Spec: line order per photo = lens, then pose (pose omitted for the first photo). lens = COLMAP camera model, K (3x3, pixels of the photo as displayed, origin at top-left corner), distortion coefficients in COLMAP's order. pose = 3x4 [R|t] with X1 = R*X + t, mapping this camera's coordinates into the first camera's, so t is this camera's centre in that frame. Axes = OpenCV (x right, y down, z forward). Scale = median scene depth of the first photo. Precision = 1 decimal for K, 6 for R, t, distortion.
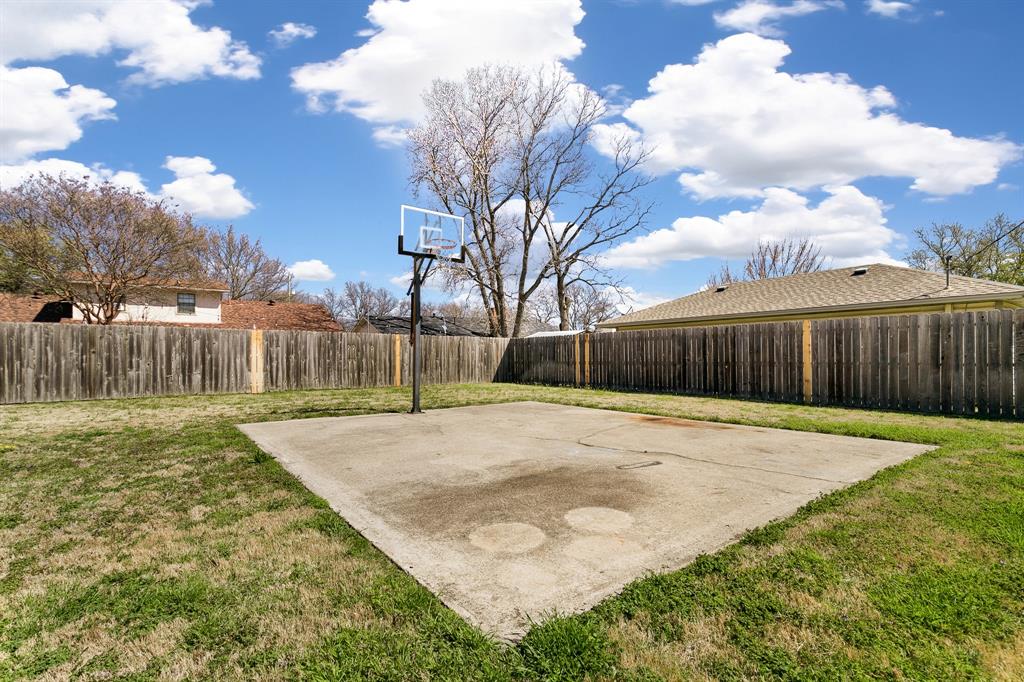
lens RADIAL K [[468.6, 0, 512.1], [0, 468.6, 363.3], [0, 0, 1]] dist [0.008623, -0.000317]
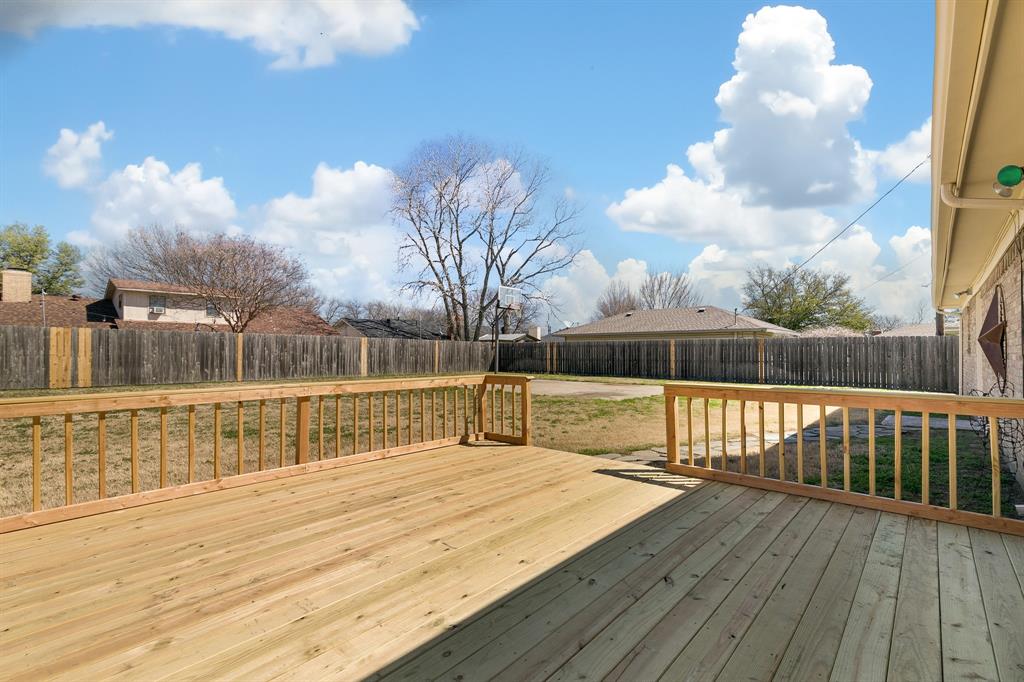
lens RADIAL K [[468.6, 0, 512.1], [0, 468.6, 363.3], [0, 0, 1]] dist [0.008623, -0.000317]
pose [[0.979610, 0.005219, 0.200840, -0.315667], [-0.006657, 0.999957, 0.006481, 0.003206], [-0.200797, -0.007686, 0.979603, -0.582451]]
